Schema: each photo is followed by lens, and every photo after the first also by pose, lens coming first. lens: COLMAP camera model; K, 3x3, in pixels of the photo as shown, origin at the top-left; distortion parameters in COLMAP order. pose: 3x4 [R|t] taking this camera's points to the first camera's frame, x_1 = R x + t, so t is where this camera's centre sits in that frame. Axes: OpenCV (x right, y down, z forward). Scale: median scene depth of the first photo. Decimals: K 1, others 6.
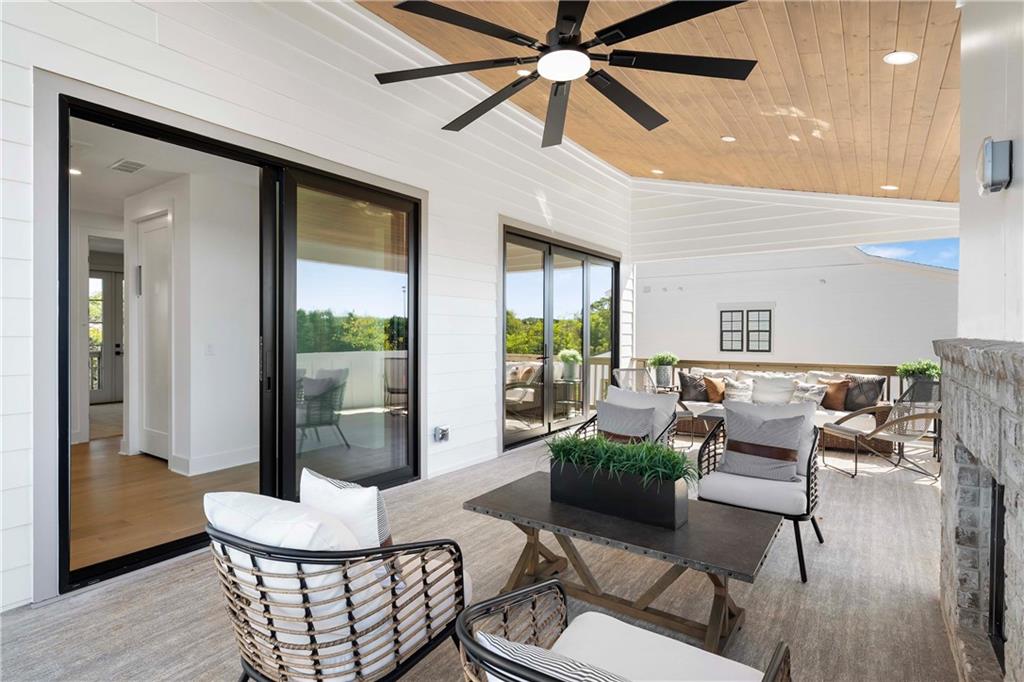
lens RADIAL K [[516.6, 0, 519.4], [0, 516.6, 337.9], [0, 0, 1]] dist [0.004124, 0.000674]
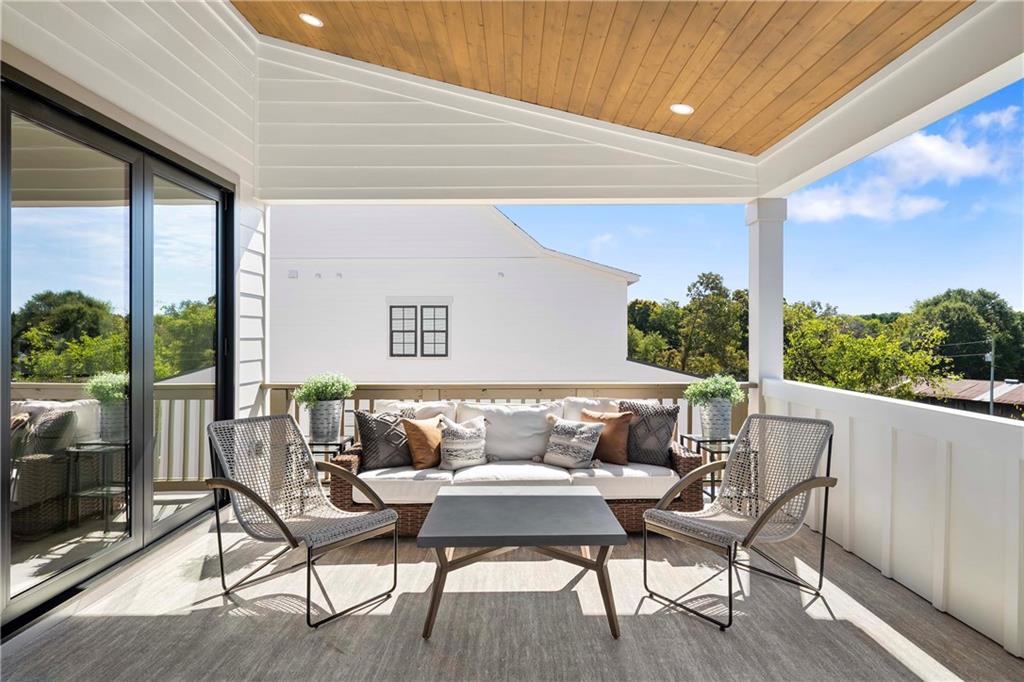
lens RADIAL K [[593.6, 0, 510.2], [0, 593.6, 332.2], [0, 0, 1]] dist [-0.007998, 0.011440]
pose [[0.830271, -0.002368, 0.557354, 0.108038], [0.008890, 0.999920, -0.008995, -0.007131], [-0.557288, 0.012423, 0.830226, 0.428054]]
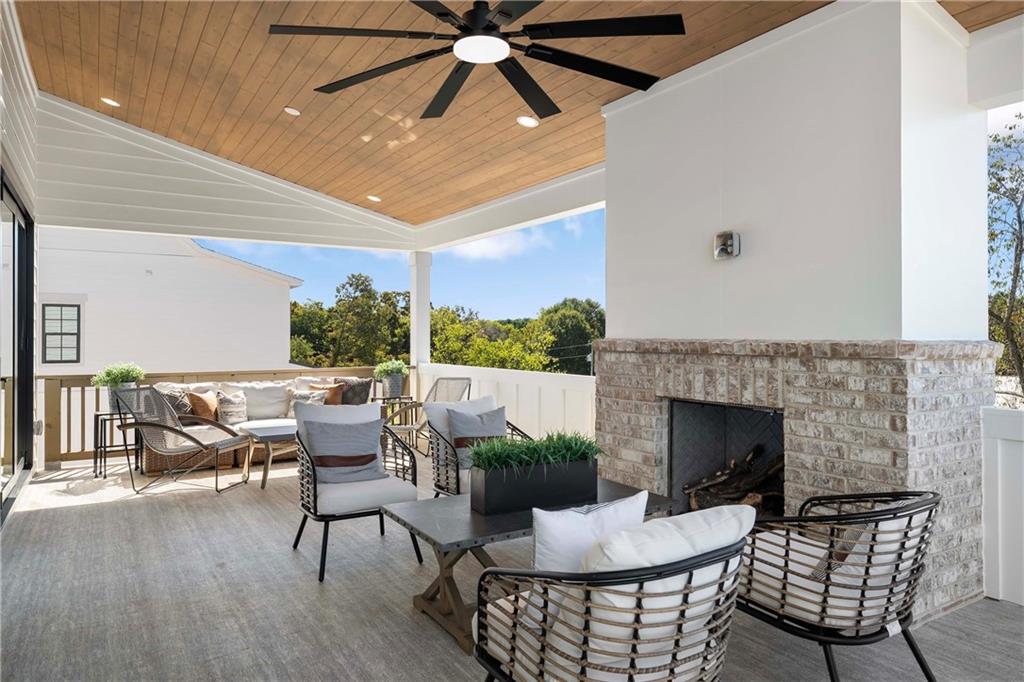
lens RADIAL K [[663.8, 0, 506.2], [0, 663.8, 337.0], [0, 0, 1]] dist [0.038233, -0.010925]
pose [[0.420155, -0.001892, 0.907450, -0.340276], [0.010366, 0.999943, -0.002715, -0.000528], [-0.907393, 0.010547, 0.420151, 0.154608]]
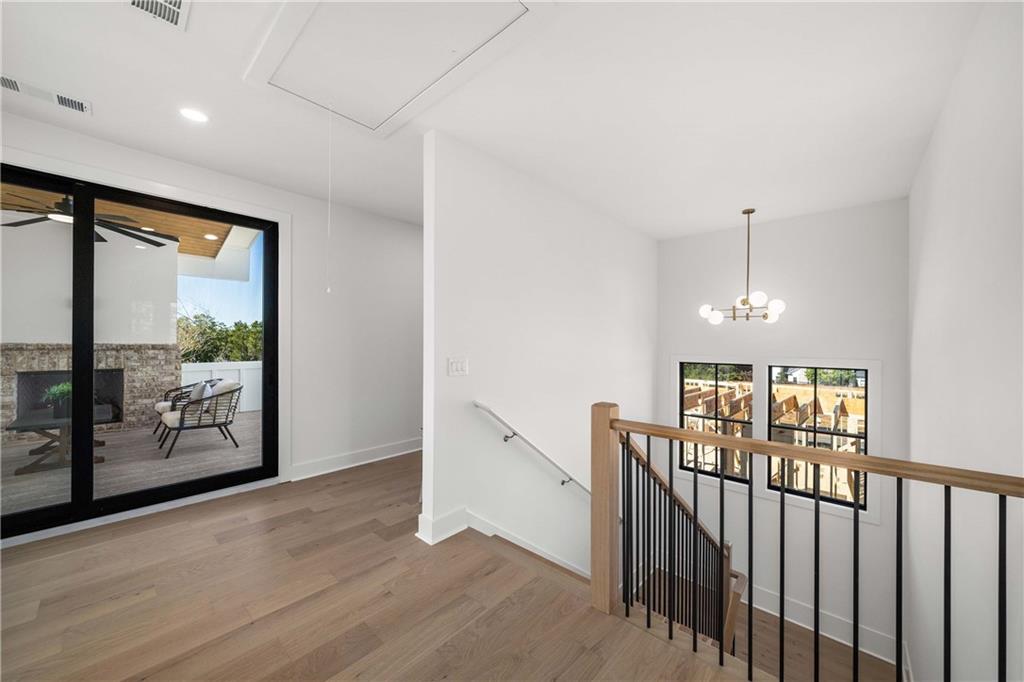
lens RADIAL K [[358.6, 0, 511.1], [0, 358.6, 342.1], [0, 0, 1]] dist [-0.002608, 0.000139]
pose [[-0.986857, -0.012790, 0.161088, -0.677459], [-0.011352, 0.999887, 0.009846, -0.015397], [-0.161196, 0.007888, -0.986891, 0.732937]]
